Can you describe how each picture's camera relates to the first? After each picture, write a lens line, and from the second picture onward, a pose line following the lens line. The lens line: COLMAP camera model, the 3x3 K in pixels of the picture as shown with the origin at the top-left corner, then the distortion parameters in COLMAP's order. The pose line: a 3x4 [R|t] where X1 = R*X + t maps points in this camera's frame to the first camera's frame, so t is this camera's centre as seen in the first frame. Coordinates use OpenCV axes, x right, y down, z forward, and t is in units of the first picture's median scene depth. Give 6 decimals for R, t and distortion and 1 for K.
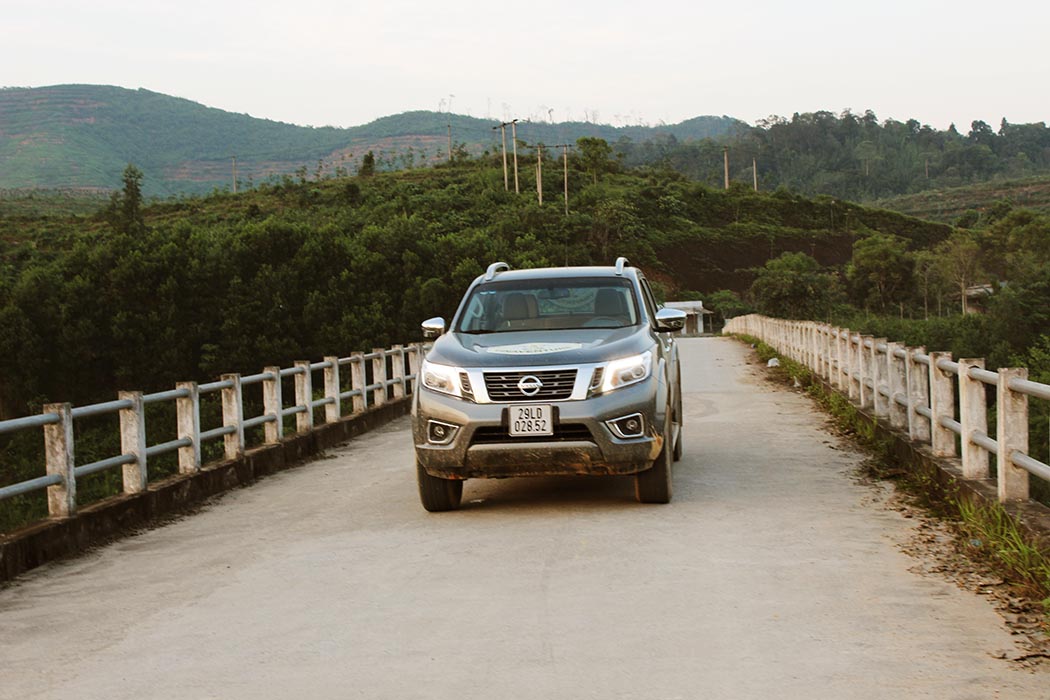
lens RADIAL K [[1834.1, 0, 523.0], [0, 1834.1, 350.0], [0, 0, 1]] dist [-0.084970, 0.000000]
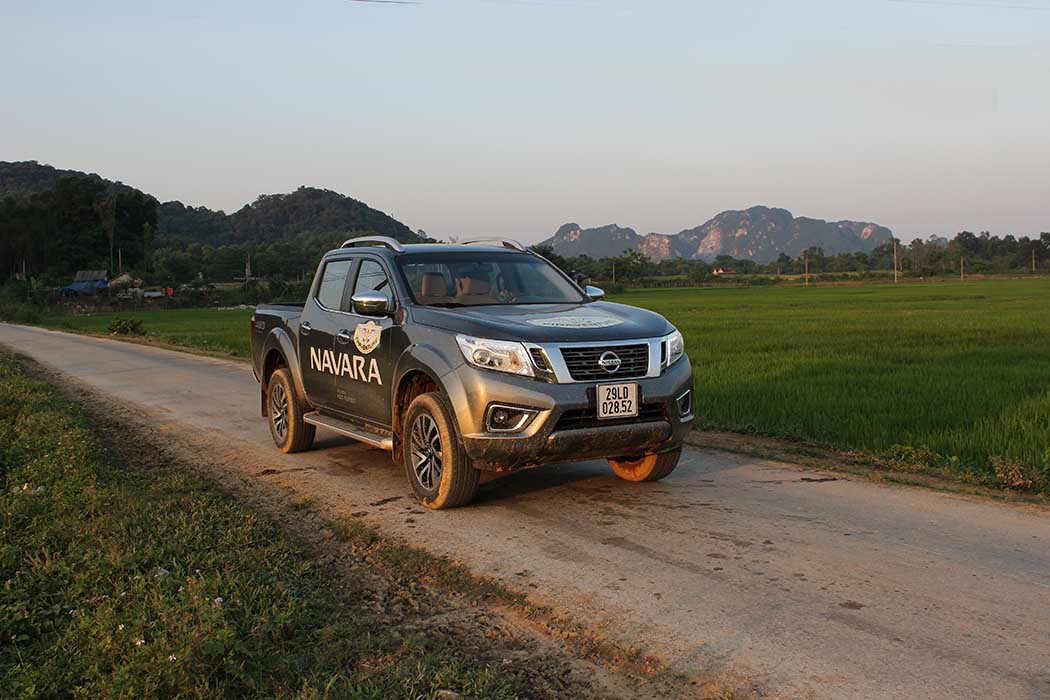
lens RADIAL K [[1174.7, 0, 525.1], [0, 1174.7, 355.5], [0, 0, 1]] dist [-0.077016, 0.000000]
pose [[0.821602, -0.011392, 0.569947, -0.314232], [0.007153, 0.999928, 0.009676, 0.009079], [-0.570016, -0.003873, 0.821624, 0.485620]]
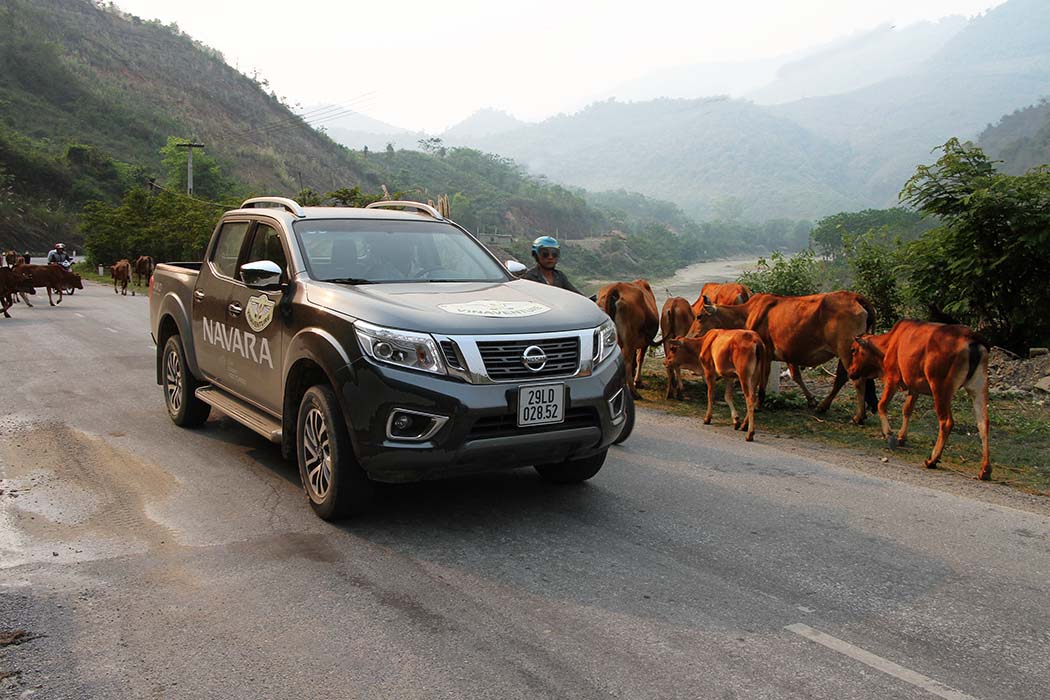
lens RADIAL K [[1025.5, 0, 481.6], [0, 1025.5, 366.7], [0, 0, 1]] dist [-0.008766, 0.000000]
pose [[0.802121, -0.024576, 0.596655, -0.236643], [-0.026052, 0.996761, 0.076080, -0.008234], [-0.596593, -0.076569, 0.798883, 0.590227]]
